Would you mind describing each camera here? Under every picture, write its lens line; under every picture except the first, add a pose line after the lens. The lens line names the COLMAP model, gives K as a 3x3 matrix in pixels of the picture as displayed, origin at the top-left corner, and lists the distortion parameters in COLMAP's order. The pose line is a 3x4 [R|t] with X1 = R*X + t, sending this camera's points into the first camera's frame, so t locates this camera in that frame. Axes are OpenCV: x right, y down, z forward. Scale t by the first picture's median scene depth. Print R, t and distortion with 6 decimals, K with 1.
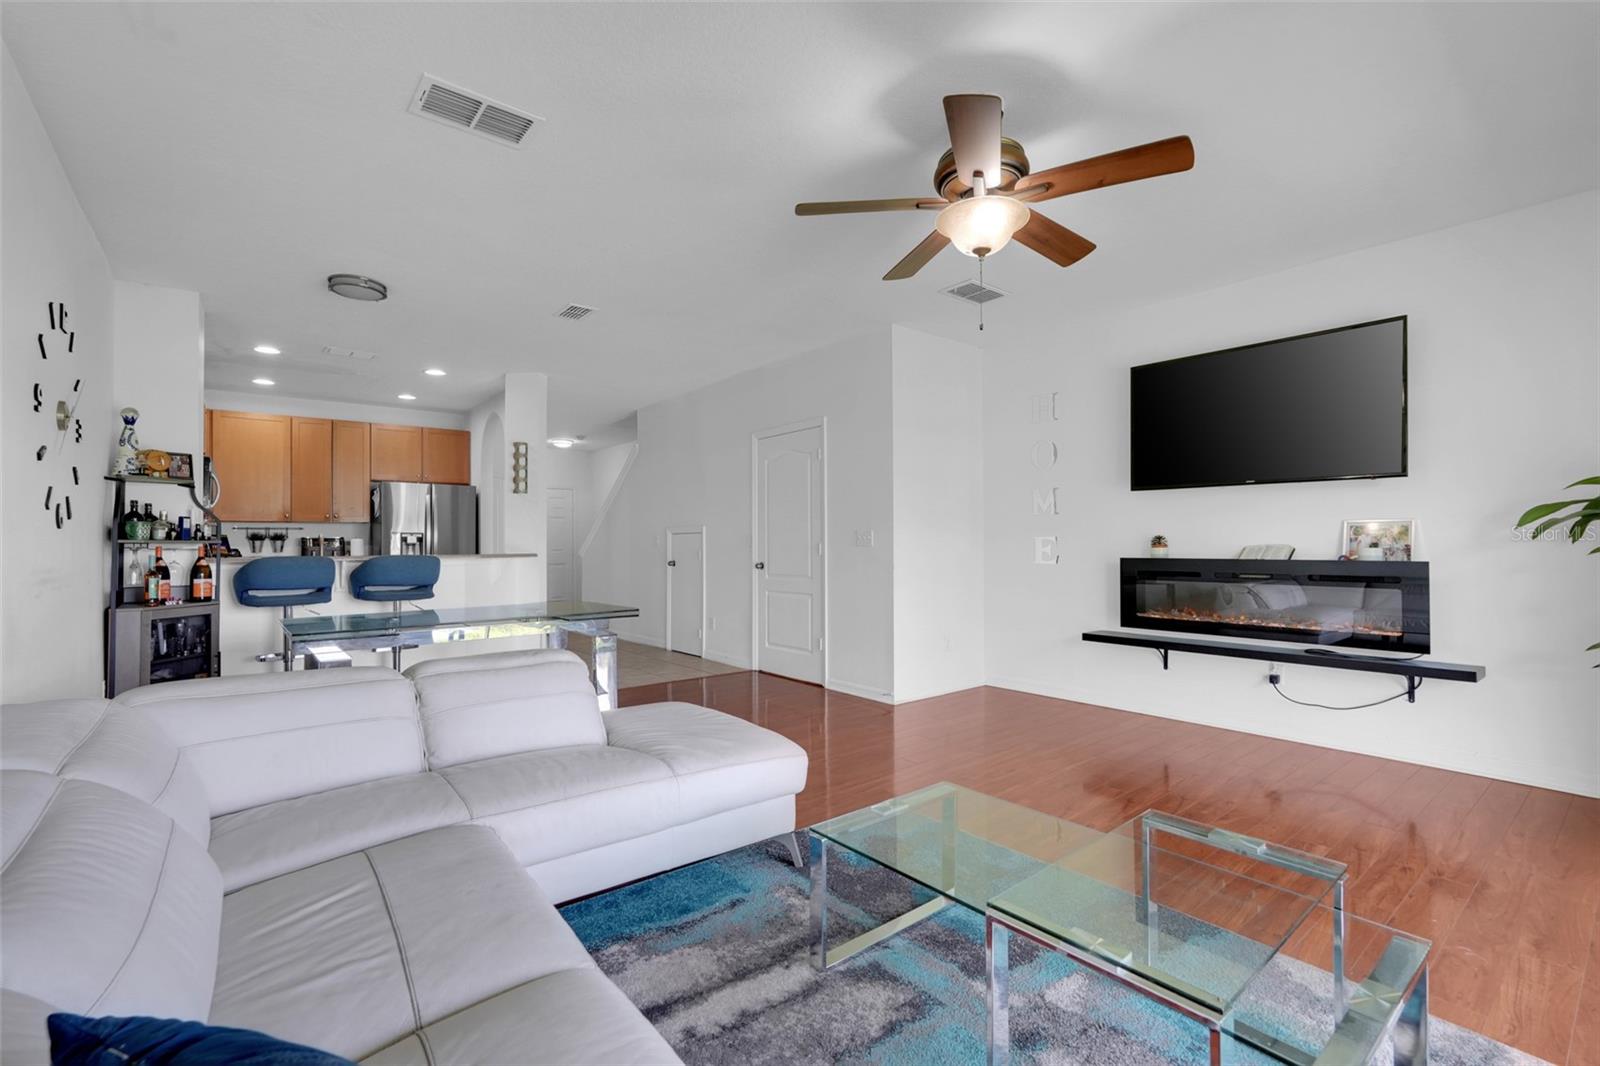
lens RADIAL K [[703.3, 0, 801.2], [0, 703.3, 536.4], [0, 0, 1]] dist [-0.021744, 0.011957]
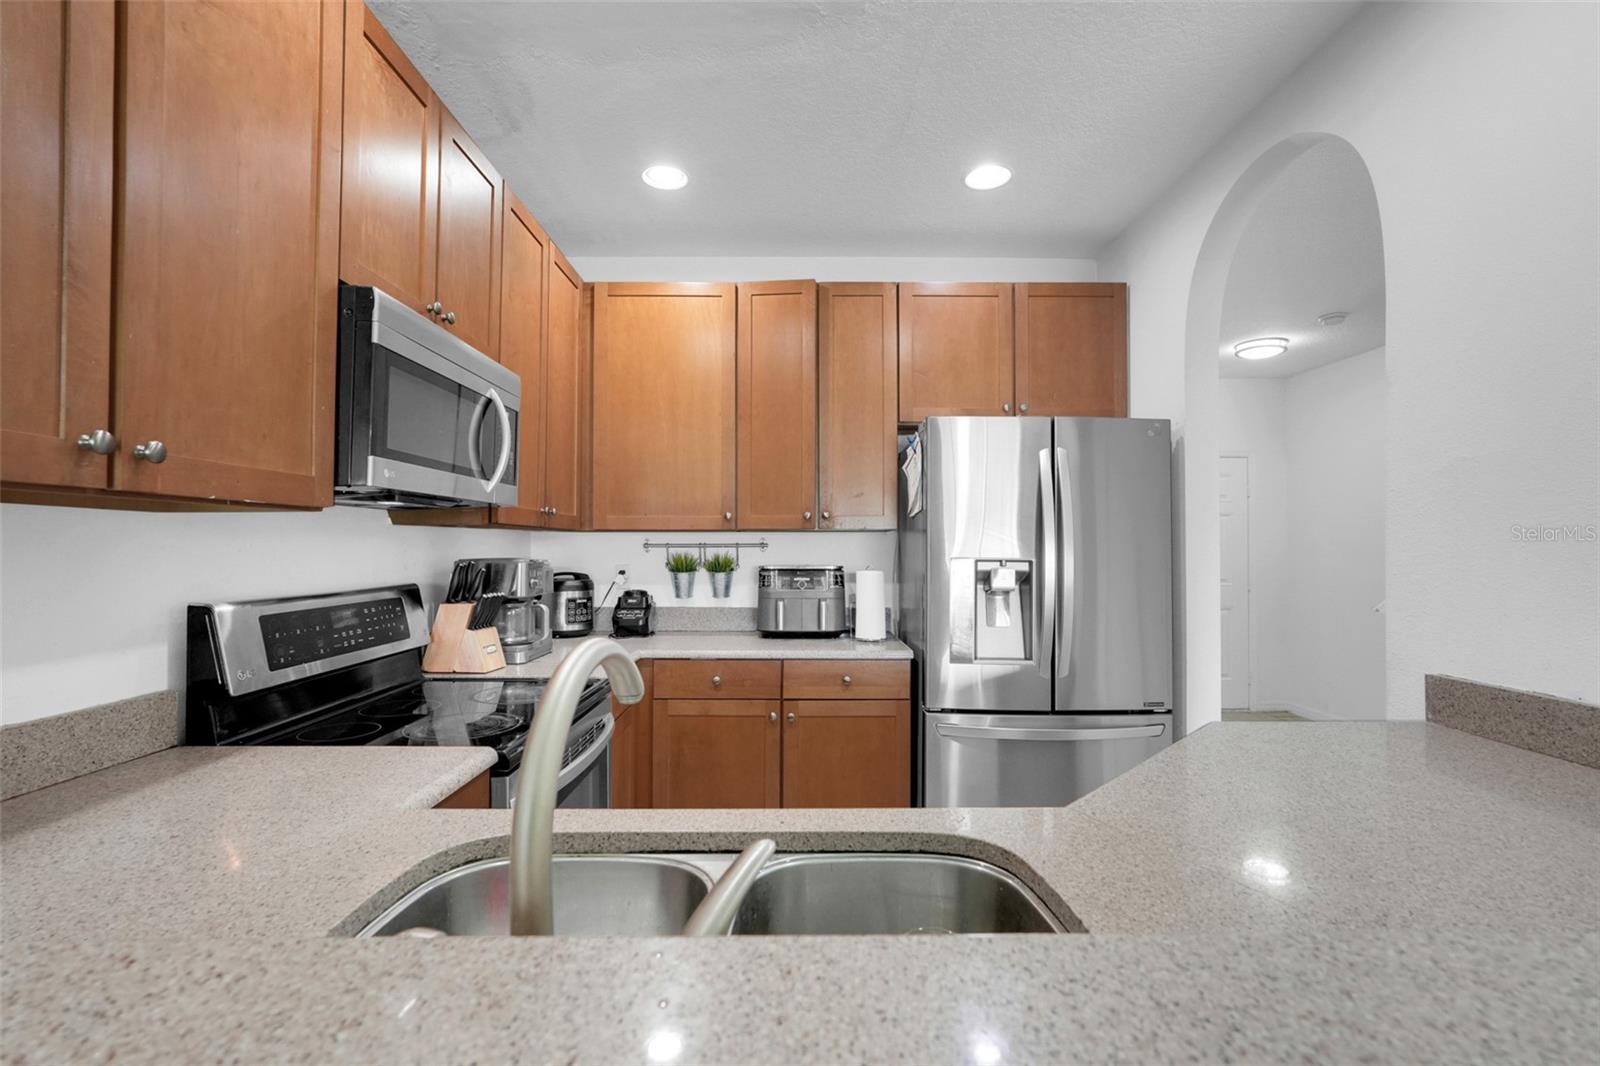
lens RADIAL K [[703.3, 0, 801.2], [0, 703.3, 536.4], [0, 0, 1]] dist [-0.021744, 0.011957]
pose [[0.784875, -0.002777, -0.619648, -0.480382], [0.000580, 0.999993, -0.003747, -0.017412], [0.619654, 0.002582, 0.784871, 0.759621]]
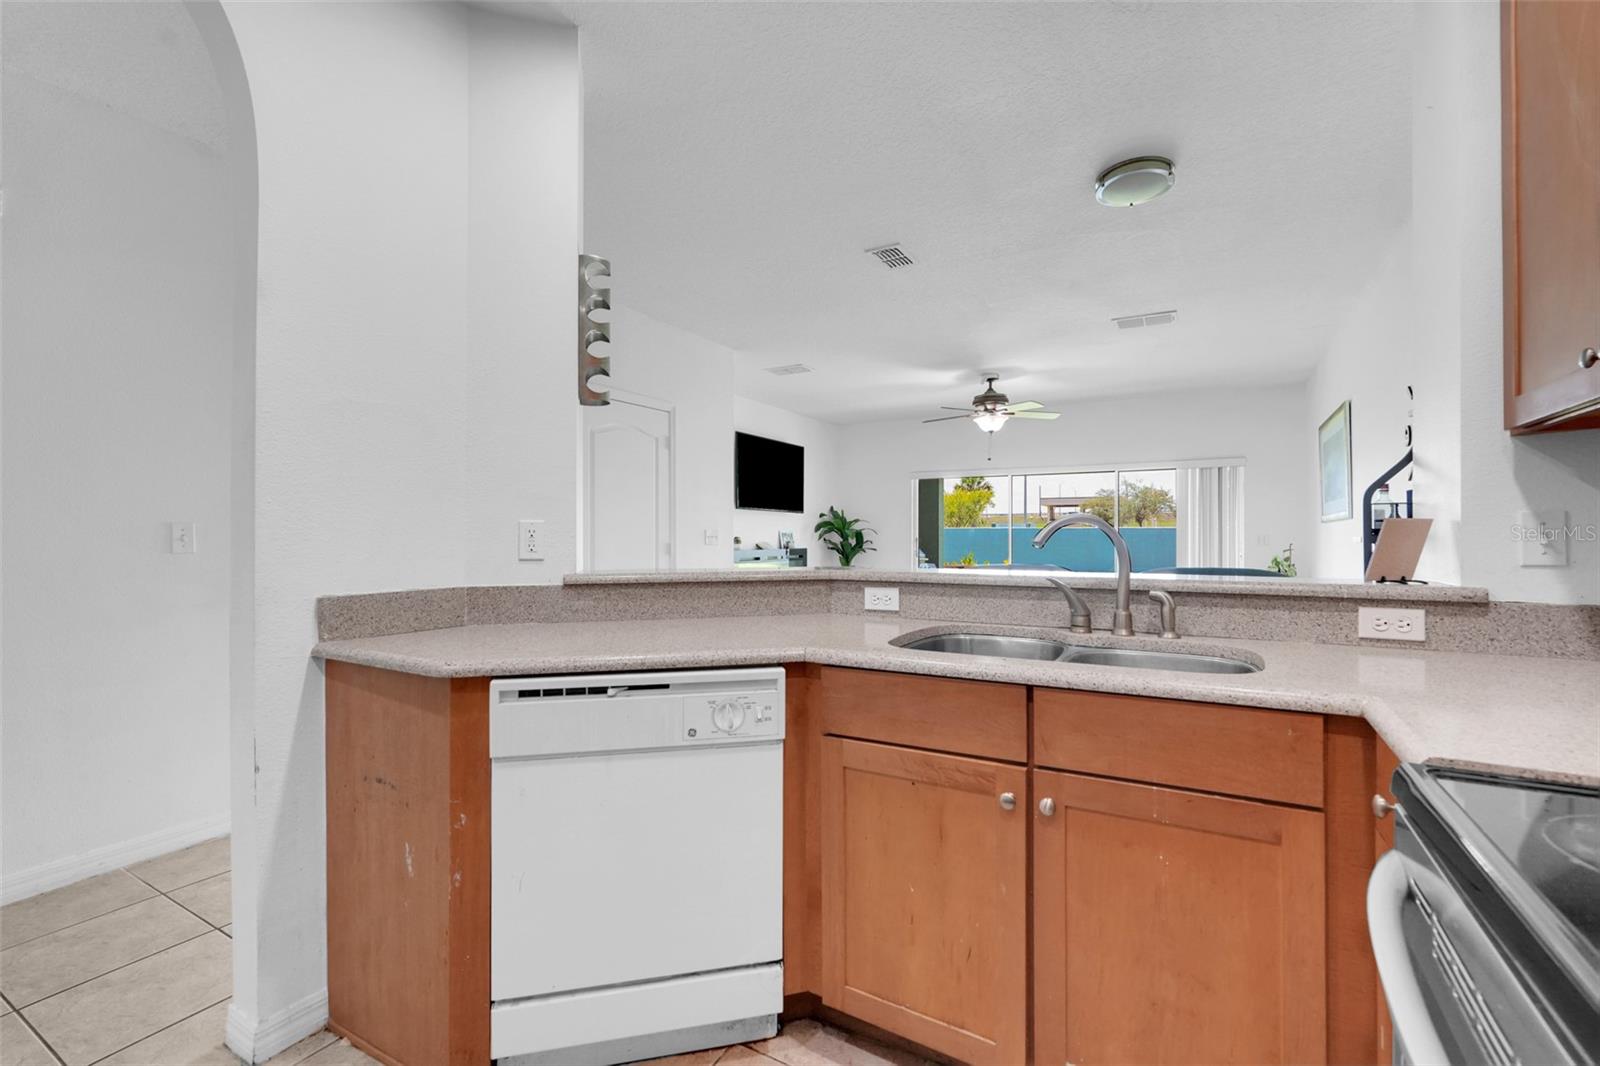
lens RADIAL K [[703.3, 0, 801.2], [0, 703.3, 536.4], [0, 0, 1]] dist [-0.021744, 0.011957]
pose [[-0.356242, 0.005169, 0.934379, -0.761914], [-0.008400, 0.999927, -0.008734, 0.008167], [-0.934356, -0.010960, -0.356173, 1.013470]]
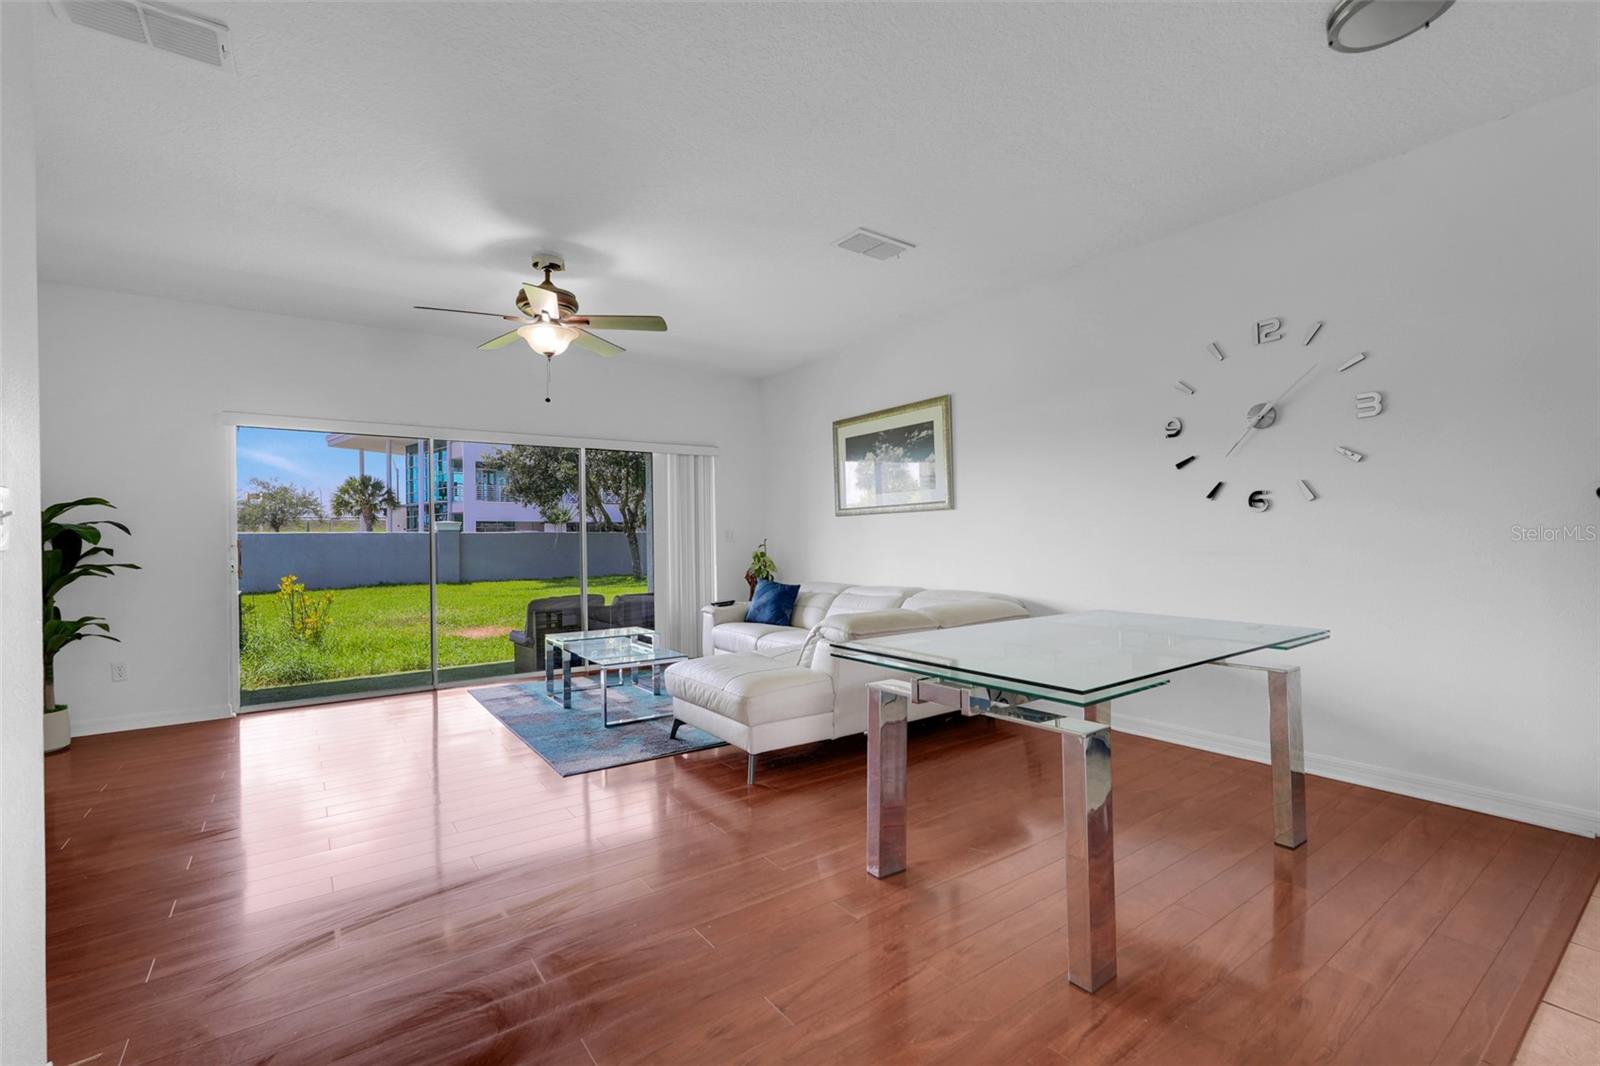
lens RADIAL K [[703.3, 0, 801.2], [0, 703.3, 536.4], [0, 0, 1]] dist [-0.021744, 0.011957]
pose [[-0.998394, 0.020715, 0.052731, -0.149258], [0.020045, 0.999712, -0.013206, 0.013605], [-0.052990, -0.012127, -0.998521, 0.985036]]
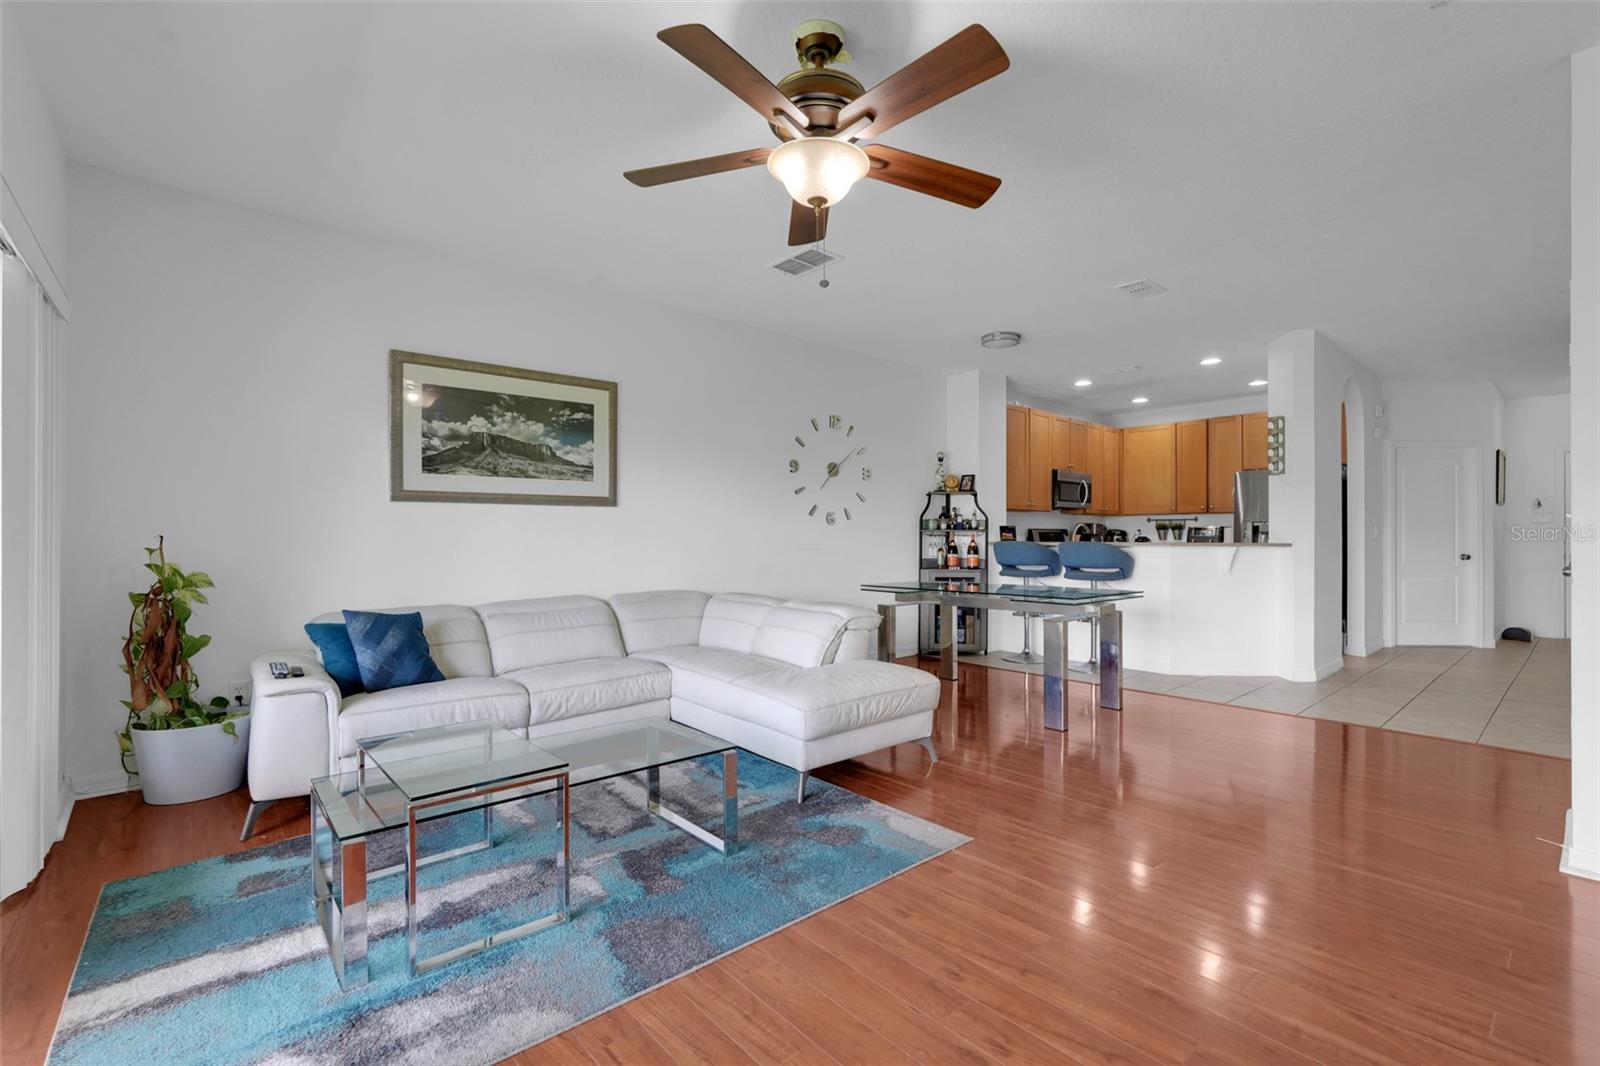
lens RADIAL K [[703.3, 0, 801.2], [0, 703.3, 536.4], [0, 0, 1]] dist [-0.021744, 0.011957]
pose [[0.039060, 0.003018, -0.999232, 0.448045], [0.011265, 0.999931, 0.003461, 0.006757], [0.999173, -0.011392, 0.039023, 0.364791]]
